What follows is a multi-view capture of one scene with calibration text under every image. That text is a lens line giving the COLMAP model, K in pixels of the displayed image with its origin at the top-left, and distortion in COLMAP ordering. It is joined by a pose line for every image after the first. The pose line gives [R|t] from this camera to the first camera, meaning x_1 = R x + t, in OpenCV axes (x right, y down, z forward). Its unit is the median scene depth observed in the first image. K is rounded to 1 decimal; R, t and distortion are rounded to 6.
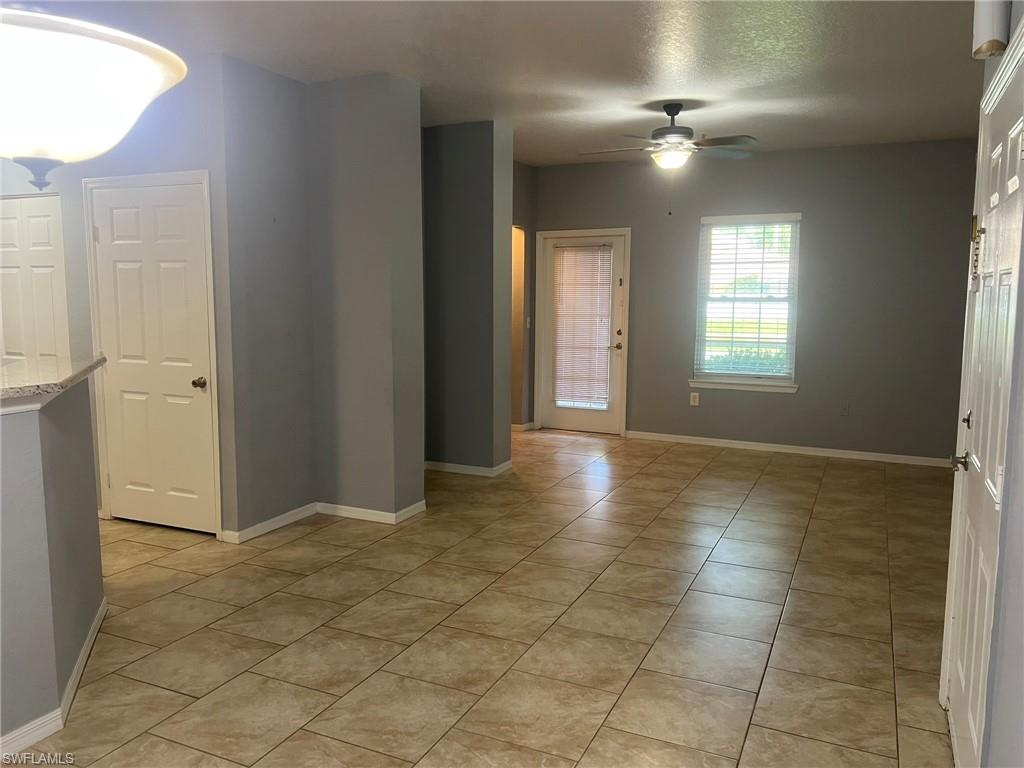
lens RADIAL K [[763.1, 0, 514.3], [0, 763.1, 380.6], [0, 0, 1]] dist [0.073564, -0.091249]
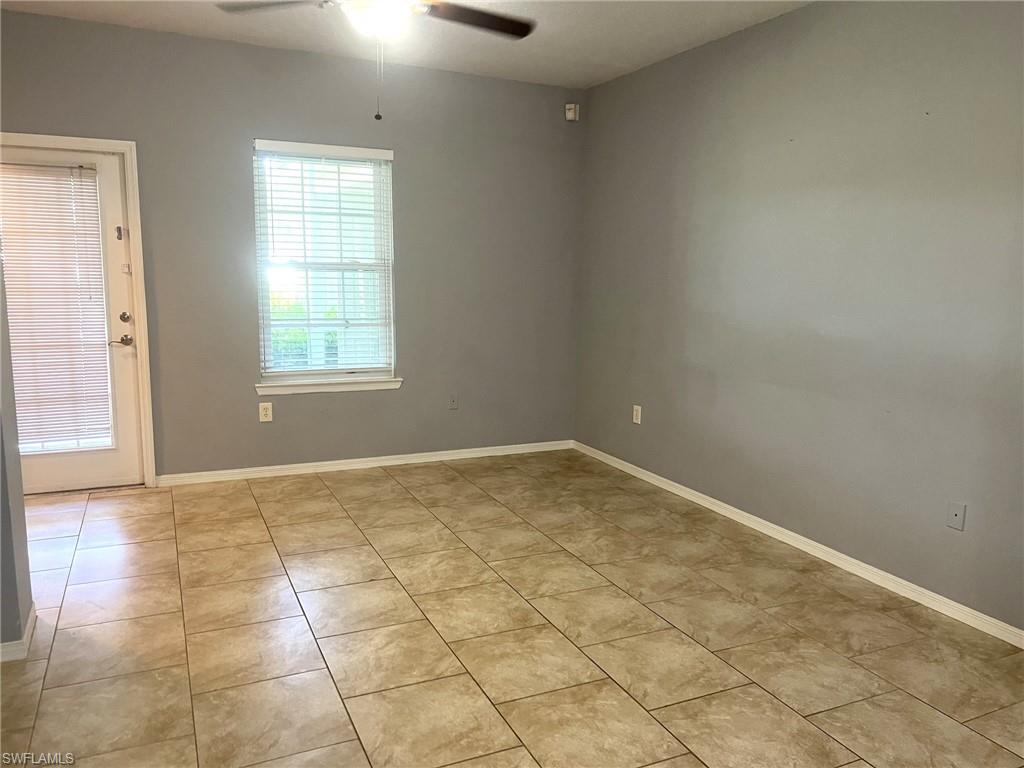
lens RADIAL K [[772.4, 0, 512.0], [0, 772.4, 384.0], [0, 0, 1]] dist [0.013661, 0.000767]
pose [[0.647351, -0.109926, 0.754223, -0.194357], [0.070238, 0.993938, 0.084579, -0.061177], [-0.758949, -0.001778, 0.651148, 0.549620]]
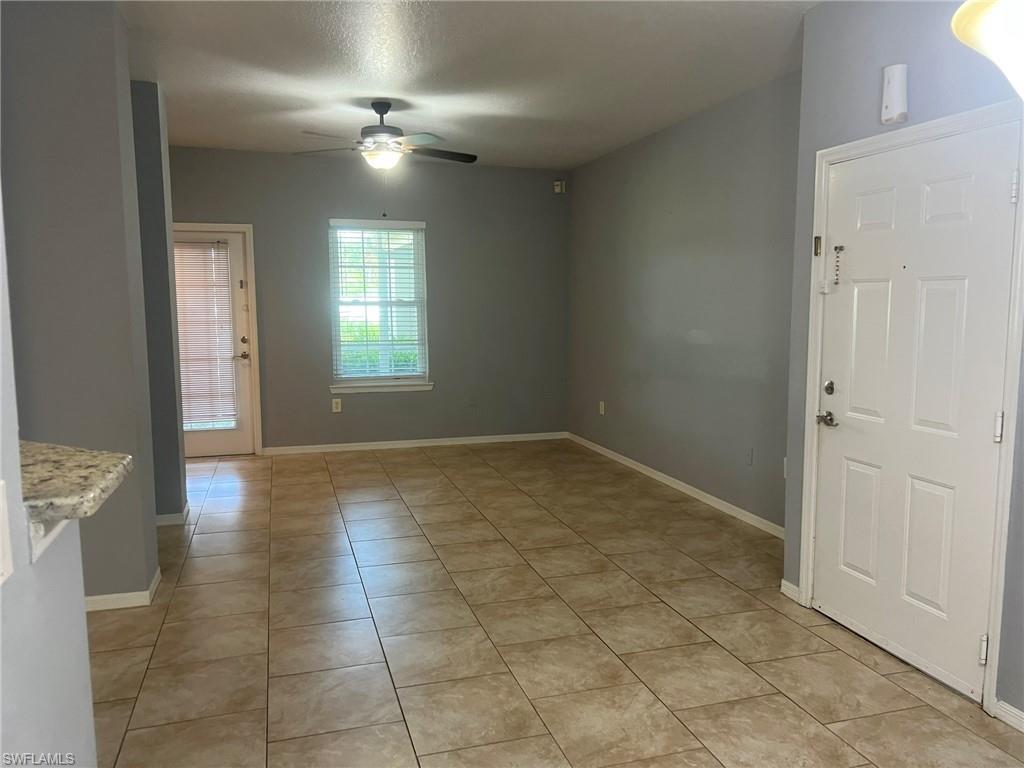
lens RADIAL K [[763.1, 0, 514.3], [0, 763.1, 380.6], [0, 0, 1]] dist [0.073564, -0.091249]
pose [[0.743662, -0.076807, 0.664129, -0.341173], [0.080730, 0.996426, 0.024839, -0.018745], [-0.663663, 0.035143, 0.747205, 0.171331]]
